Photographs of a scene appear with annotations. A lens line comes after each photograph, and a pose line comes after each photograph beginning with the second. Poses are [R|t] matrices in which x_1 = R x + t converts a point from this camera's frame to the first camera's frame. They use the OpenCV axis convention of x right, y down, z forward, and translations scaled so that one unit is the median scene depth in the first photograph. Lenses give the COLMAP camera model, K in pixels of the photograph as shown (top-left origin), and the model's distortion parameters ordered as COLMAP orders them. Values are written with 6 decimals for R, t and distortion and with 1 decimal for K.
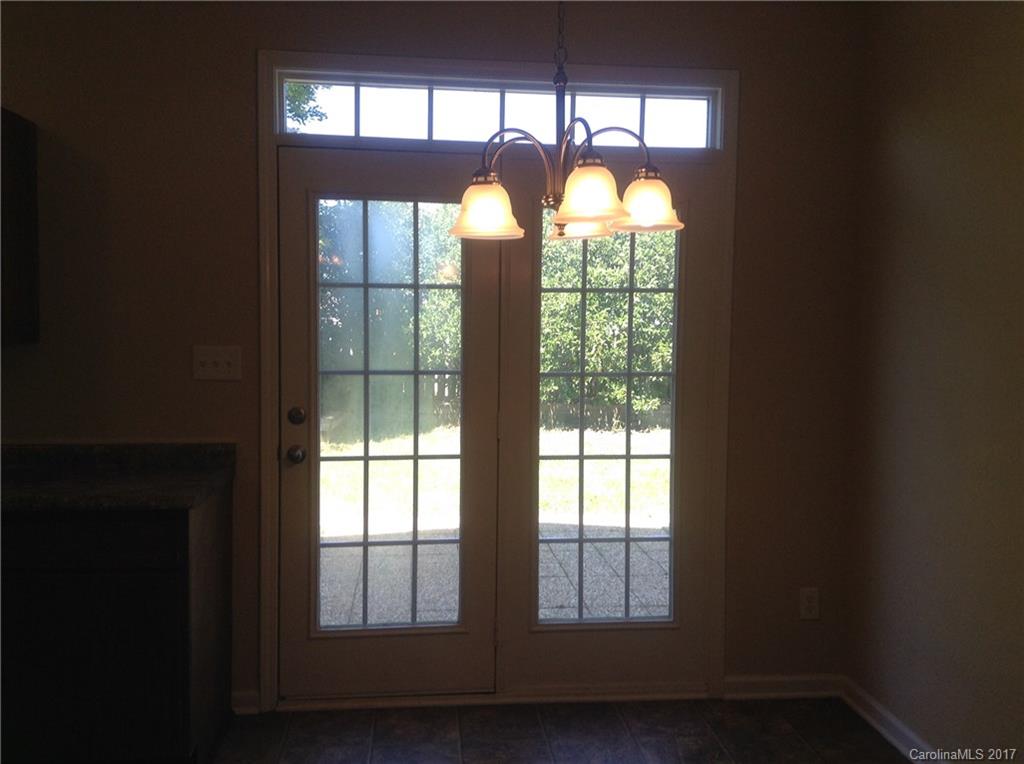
lens RADIAL K [[949.5, 0, 511.1], [0, 949.5, 387.6], [0, 0, 1]] dist [0.254611, -0.513180]
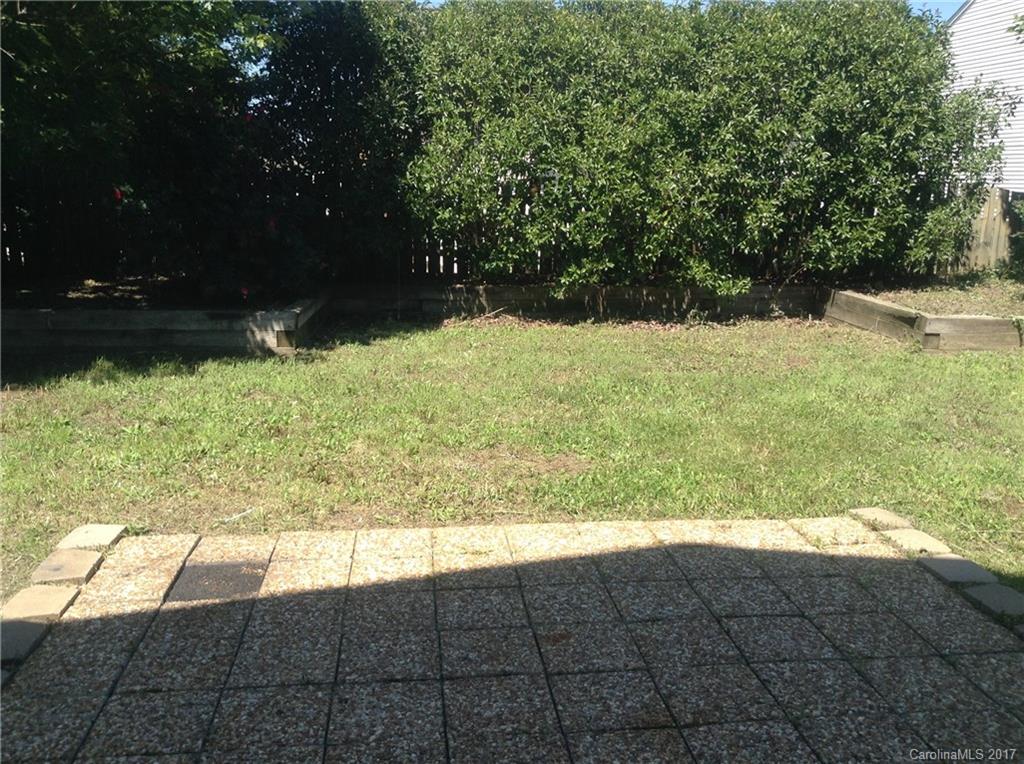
lens RADIAL K [[949.5, 0, 511.1], [0, 949.5, 387.6], [0, 0, 1]] dist [0.254611, -0.513180]
pose [[0.999868, 0.001280, 0.016224, -0.040656], [-0.003521, 0.990306, 0.138859, -0.007812], [-0.015889, -0.138898, 0.990179, 0.268977]]
